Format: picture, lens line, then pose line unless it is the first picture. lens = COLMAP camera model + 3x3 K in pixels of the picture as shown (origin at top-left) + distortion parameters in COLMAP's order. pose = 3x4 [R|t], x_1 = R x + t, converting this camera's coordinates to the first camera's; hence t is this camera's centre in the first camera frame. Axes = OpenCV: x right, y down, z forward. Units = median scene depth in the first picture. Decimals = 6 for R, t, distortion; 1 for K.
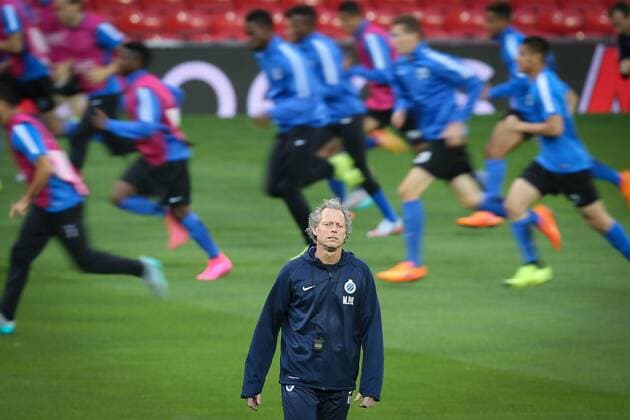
lens RADIAL K [[3594.6, 0, 315.4], [0, 3594.6, 212.3], [0, 0, 1]] dist [0.814685, 0.000000]
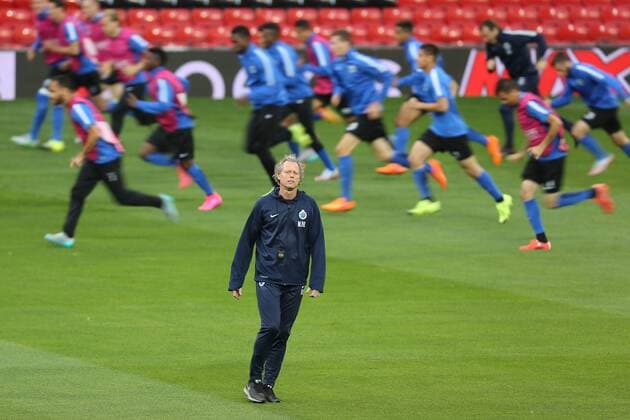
lens RADIAL K [[3594.6, 0, 314.1], [0, 3594.6, 206.9], [0, 0, 1]] dist [0.814685, 0.000000]
pose [[0.999966, -0.000163, 0.008303, 0.002059], [0.000076, 0.999944, 0.010575, 0.001966], [-0.008304, -0.010574, 0.999910, -0.463872]]
